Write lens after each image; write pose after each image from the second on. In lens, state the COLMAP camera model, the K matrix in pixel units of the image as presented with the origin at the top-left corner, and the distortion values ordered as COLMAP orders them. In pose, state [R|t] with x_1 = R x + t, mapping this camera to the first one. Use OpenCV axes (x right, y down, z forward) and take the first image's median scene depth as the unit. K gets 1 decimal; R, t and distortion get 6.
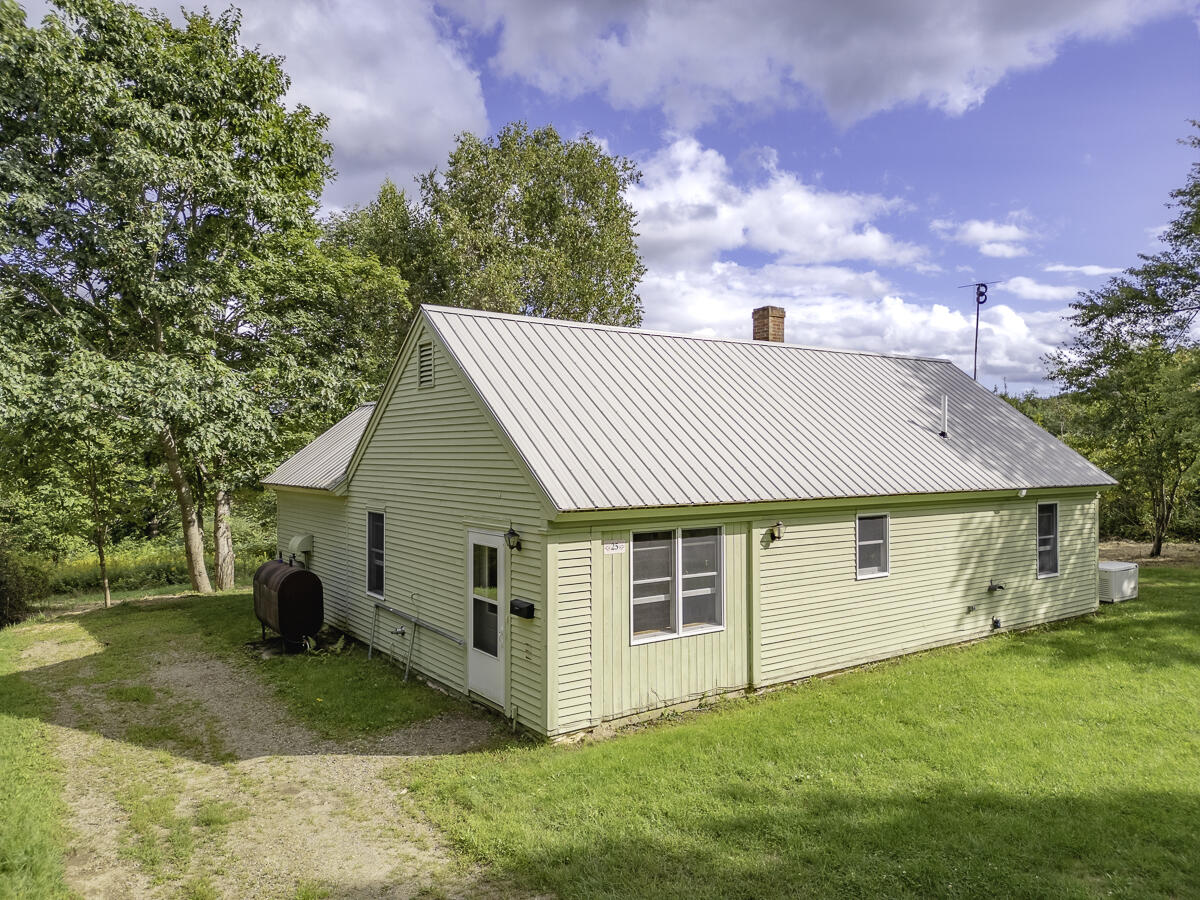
lens RADIAL K [[838.8, 0, 600.0], [0, 838.8, 450.0], [0, 0, 1]] dist [0.052952, -0.039096]
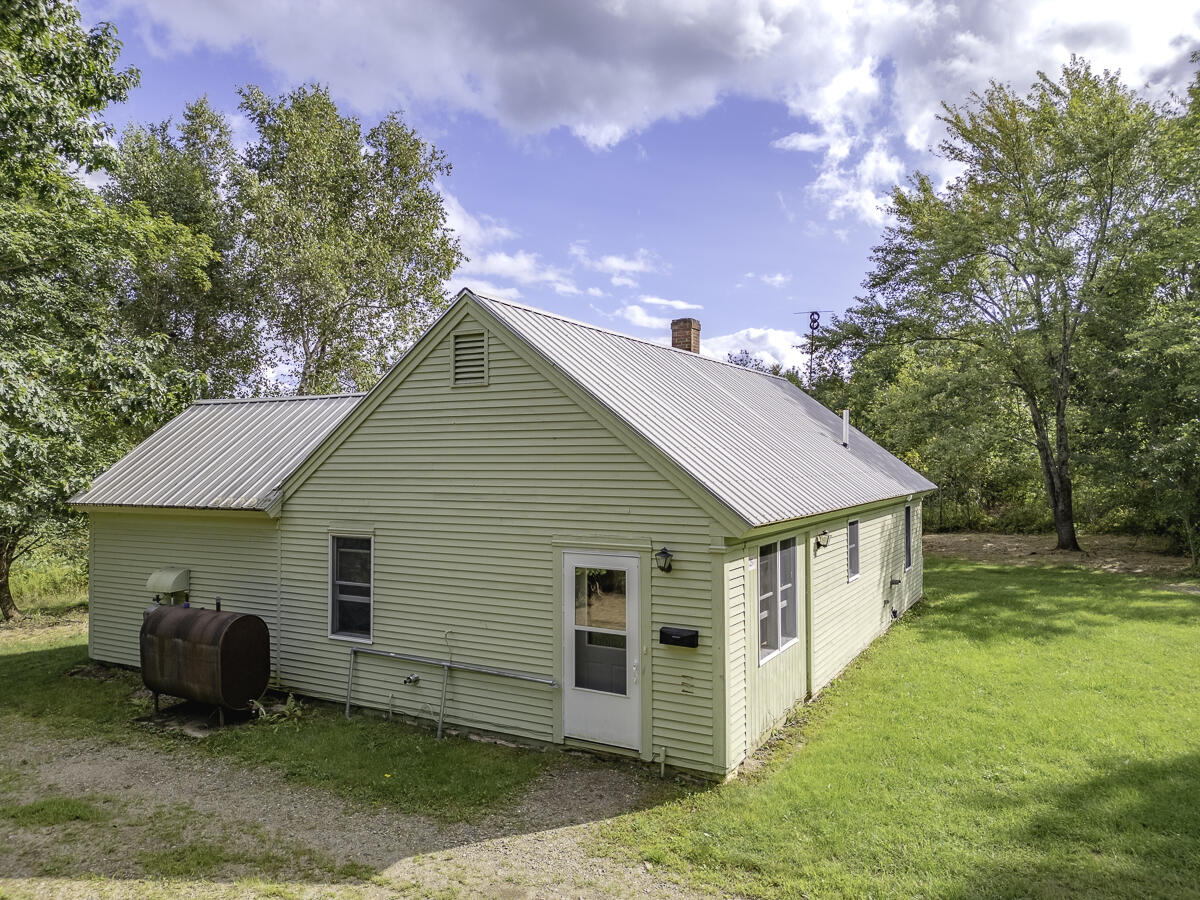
lens RADIAL K [[838.8, 0, 600.0], [0, 838.8, 450.0], [0, 0, 1]] dist [0.052952, -0.039096]
pose [[0.904192, 0.005219, 0.427094, -0.497231], [-0.000561, 0.999939, -0.011031, -0.000792], [-0.427125, 0.009735, 0.904140, 0.198640]]
